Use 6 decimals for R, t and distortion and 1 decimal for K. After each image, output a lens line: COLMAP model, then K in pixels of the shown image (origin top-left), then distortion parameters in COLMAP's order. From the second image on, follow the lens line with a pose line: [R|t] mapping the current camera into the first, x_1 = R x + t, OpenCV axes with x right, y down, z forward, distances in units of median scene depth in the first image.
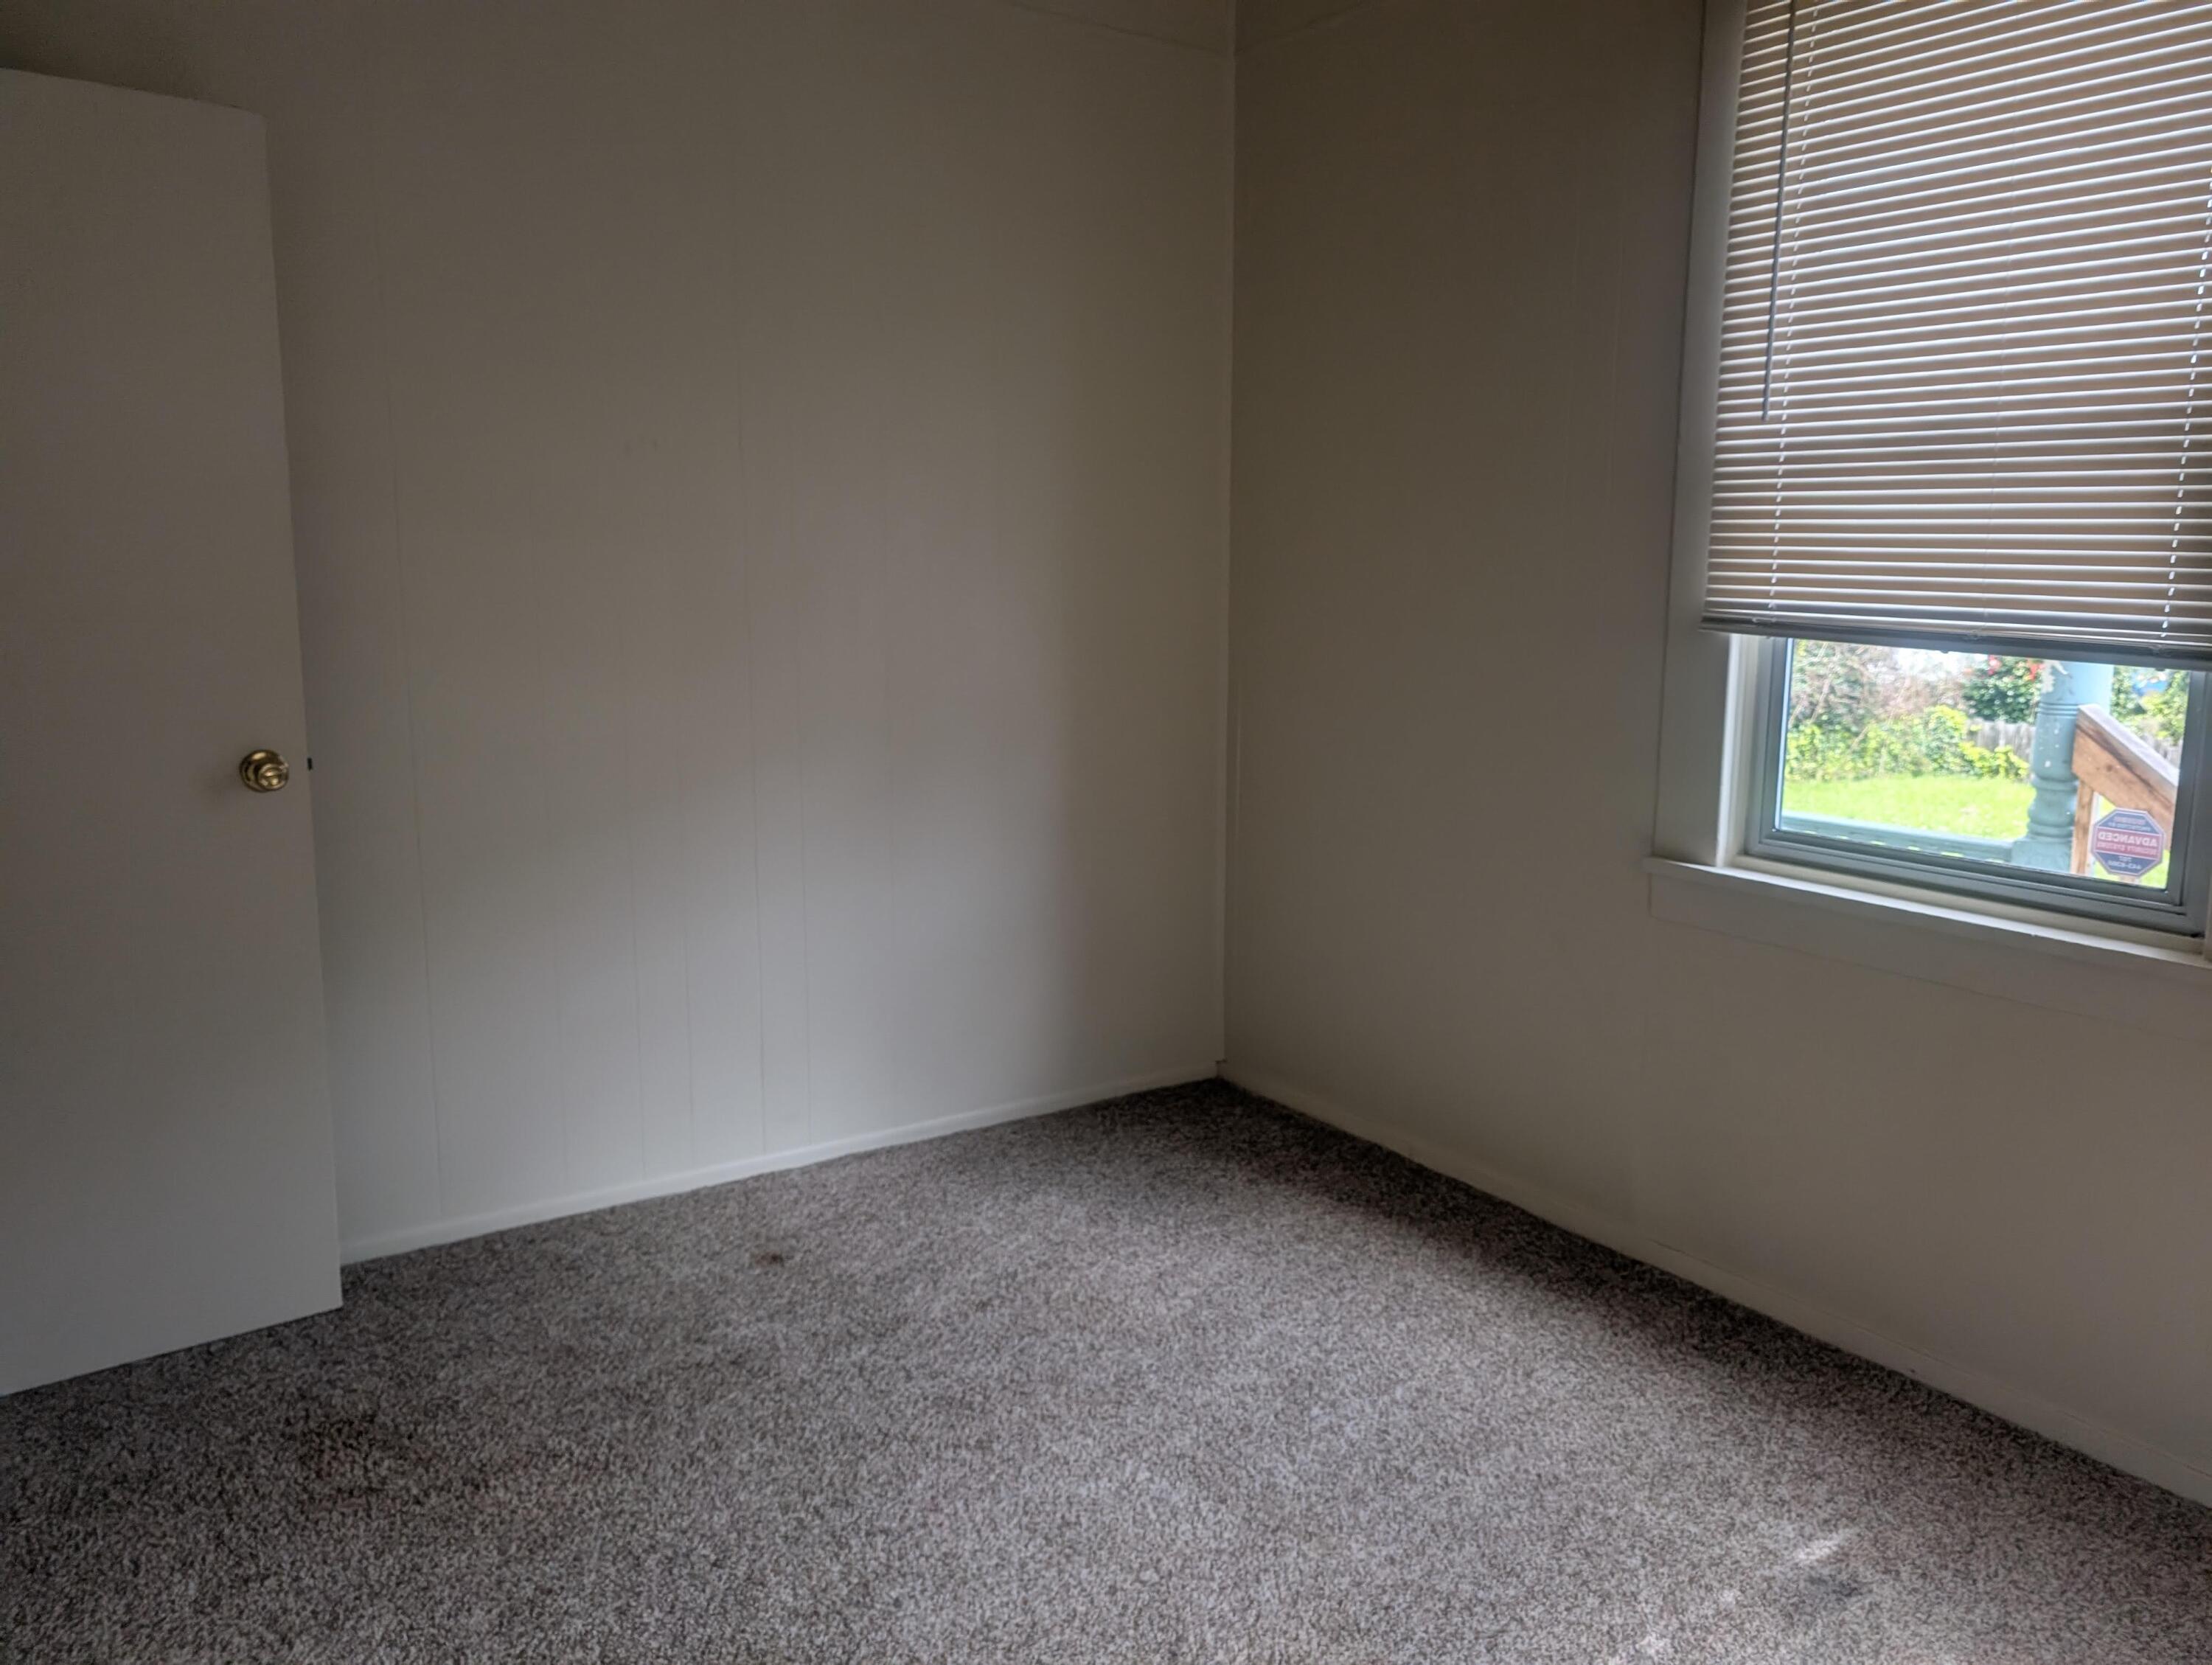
lens RADIAL K [[1598.2, 0, 1106.5], [0, 1598.2, 828.0], [0, 0, 1]] dist [0.014798, -0.001119]
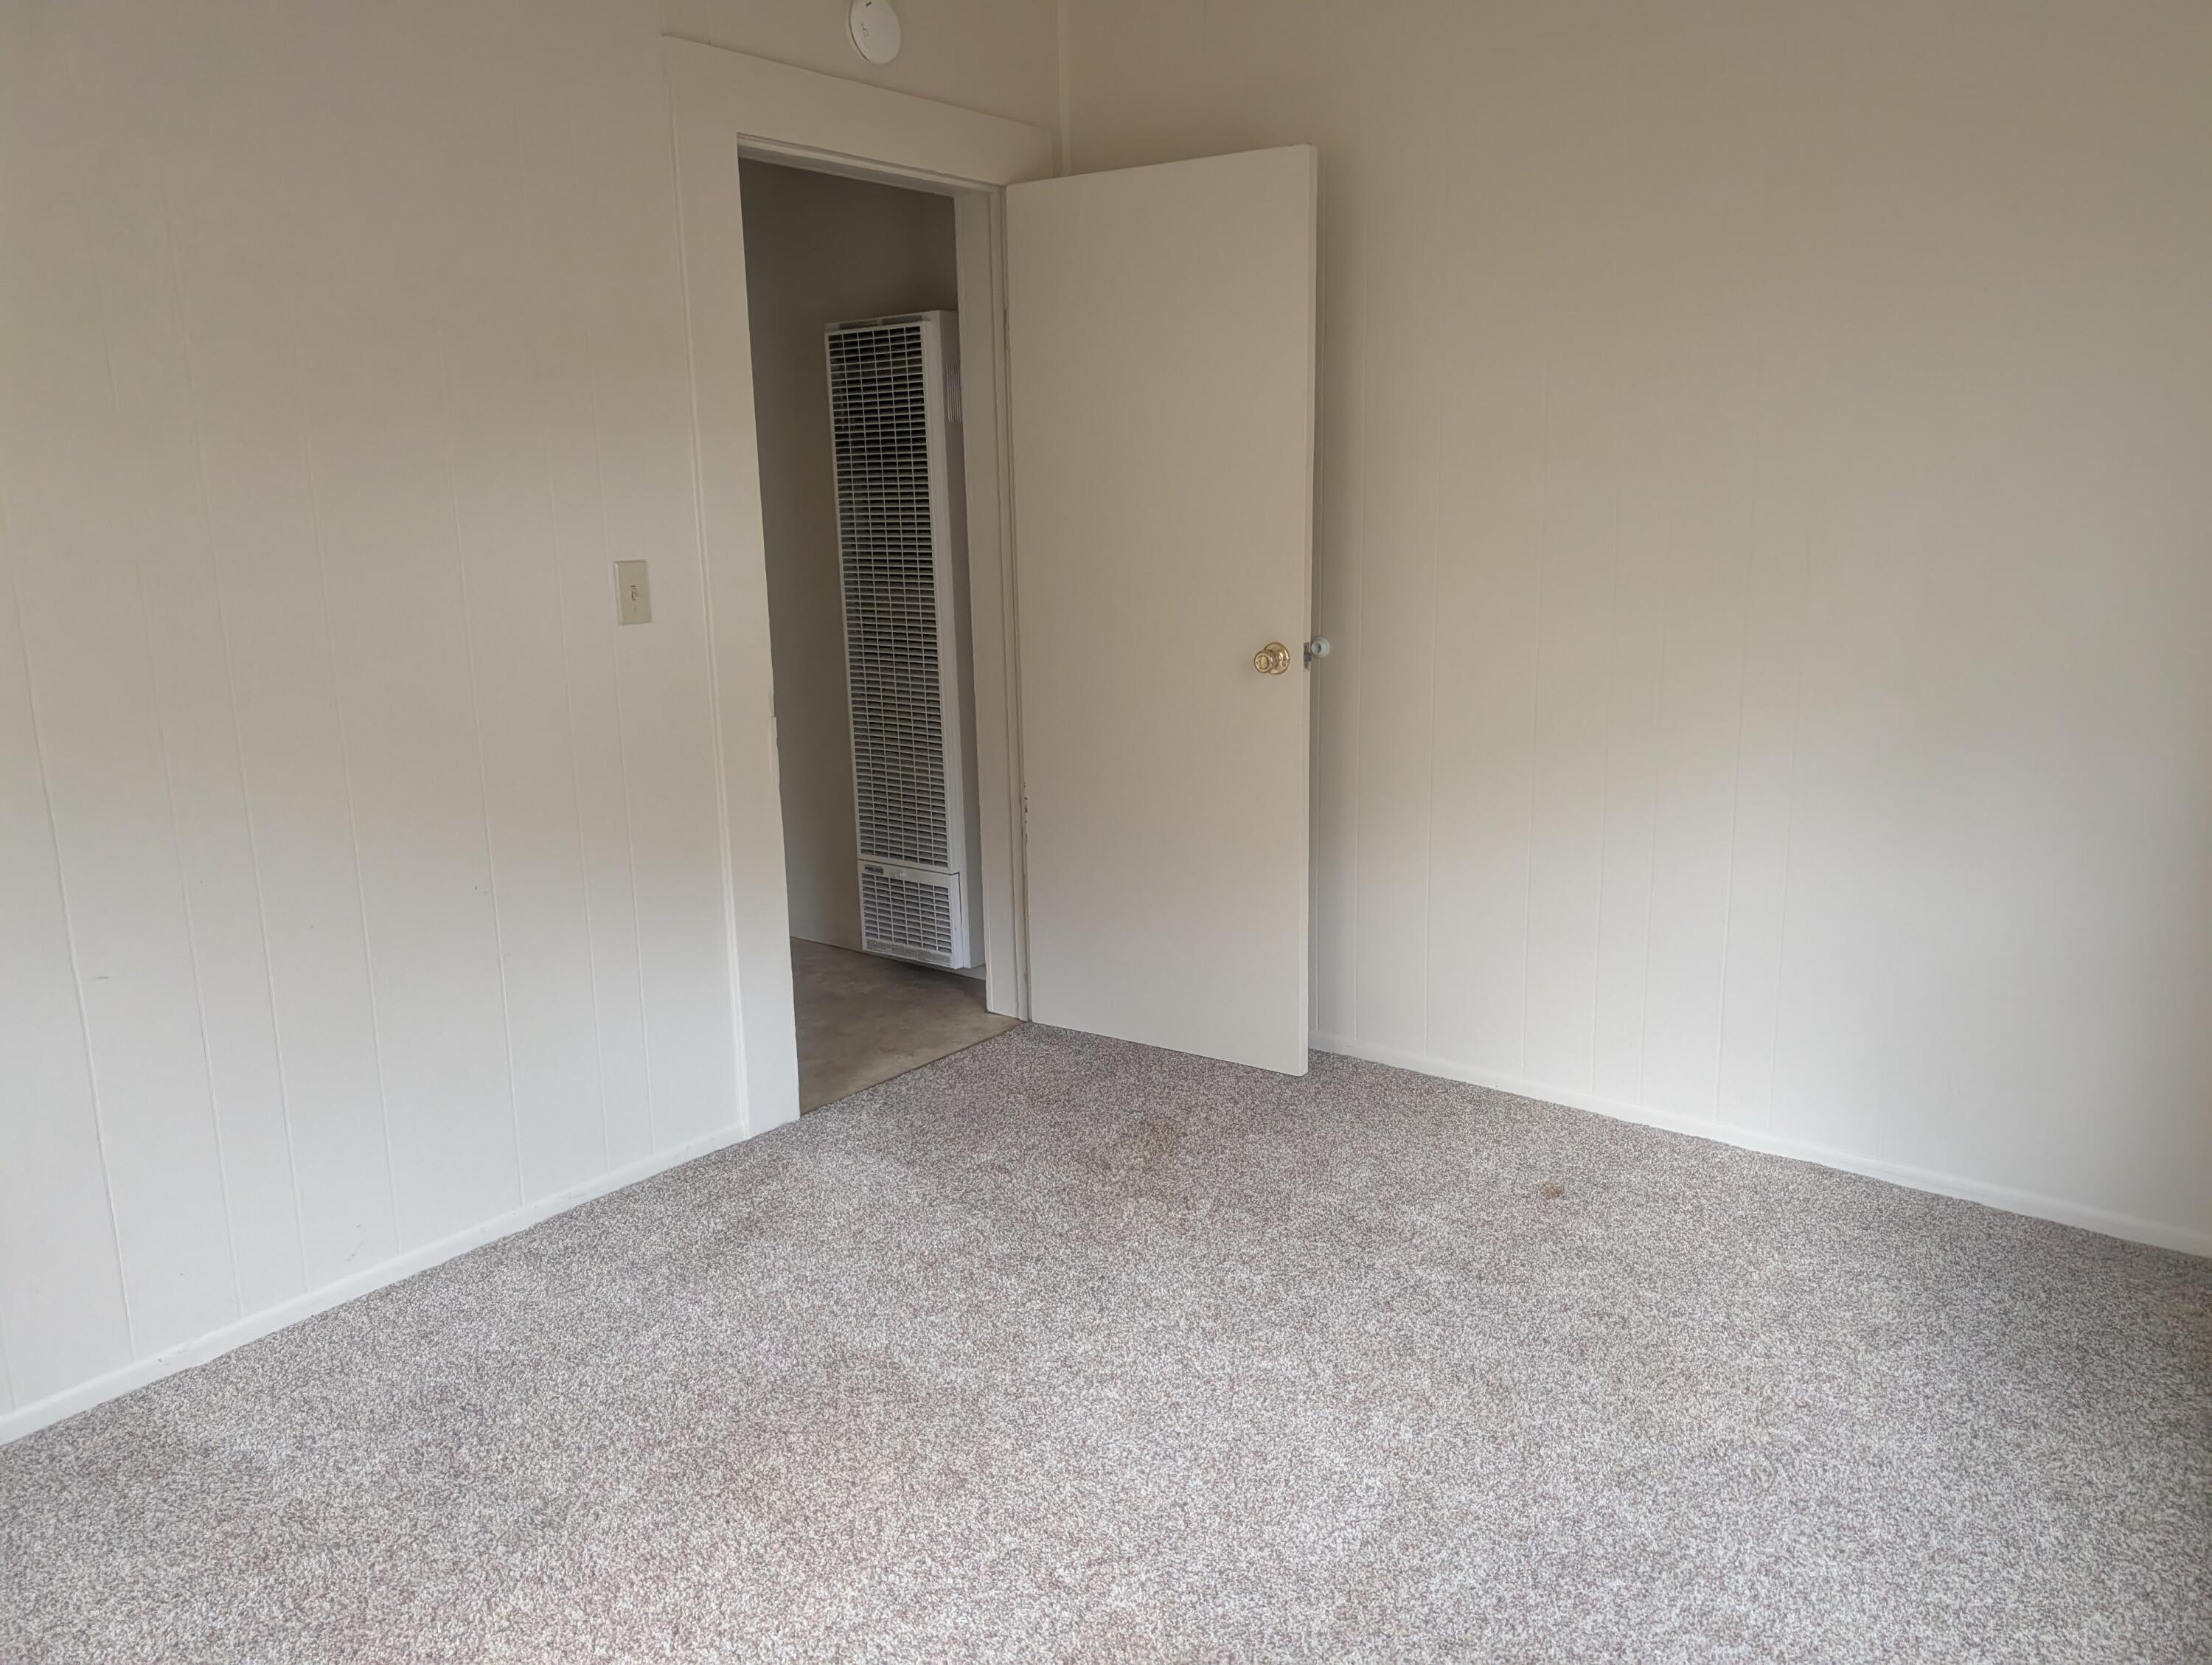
lens RADIAL K [[1598.2, 0, 1114.5], [0, 1598.2, 833.8], [0, 0, 1]] dist [0.014798, -0.001119]
pose [[0.307275, 0.189167, -0.932630, 0.606272], [-0.142900, 0.978103, 0.151309, -0.055338], [0.940830, 0.086779, 0.327578, 0.432568]]
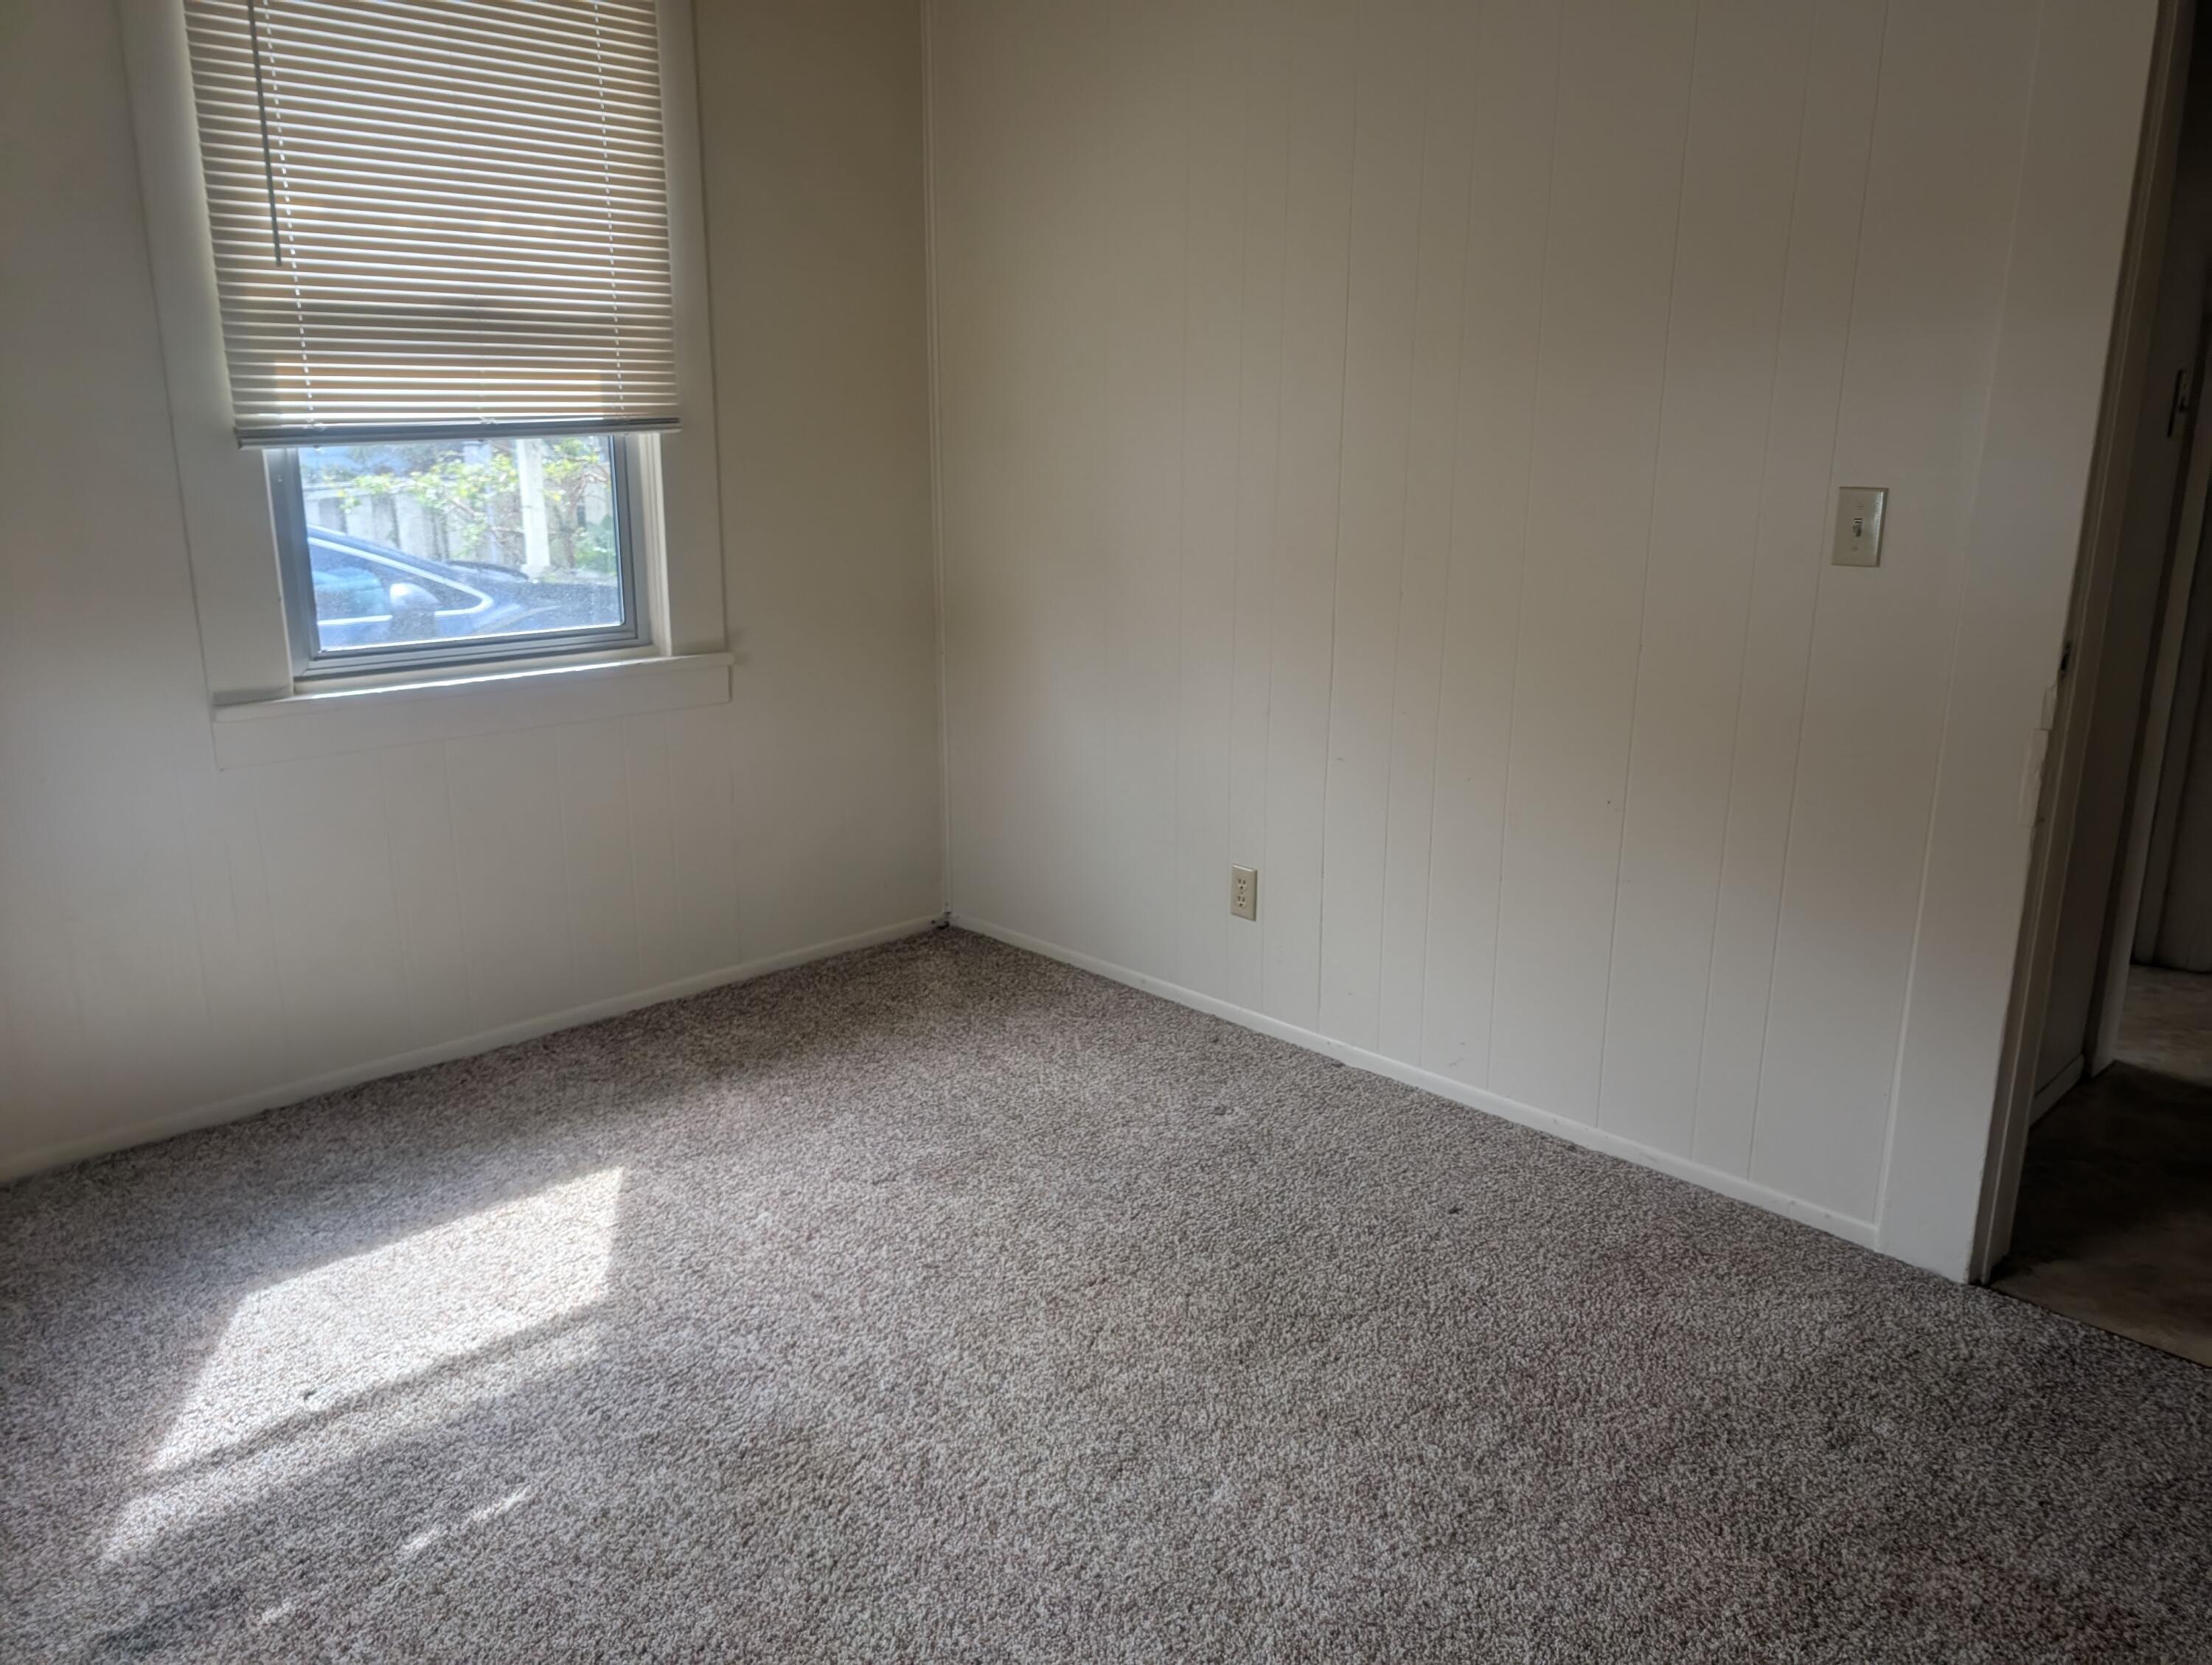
lens RADIAL K [[1598.2, 0, 1108.6], [0, 1598.2, 836.2], [0, 0, 1]] dist [0.014798, -0.001119]
pose [[-0.985599, 0.045064, -0.162986, 0.043740], [-0.027280, 0.908840, 0.416251, -0.198718], [0.166886, 0.414703, -0.894523, 1.217779]]
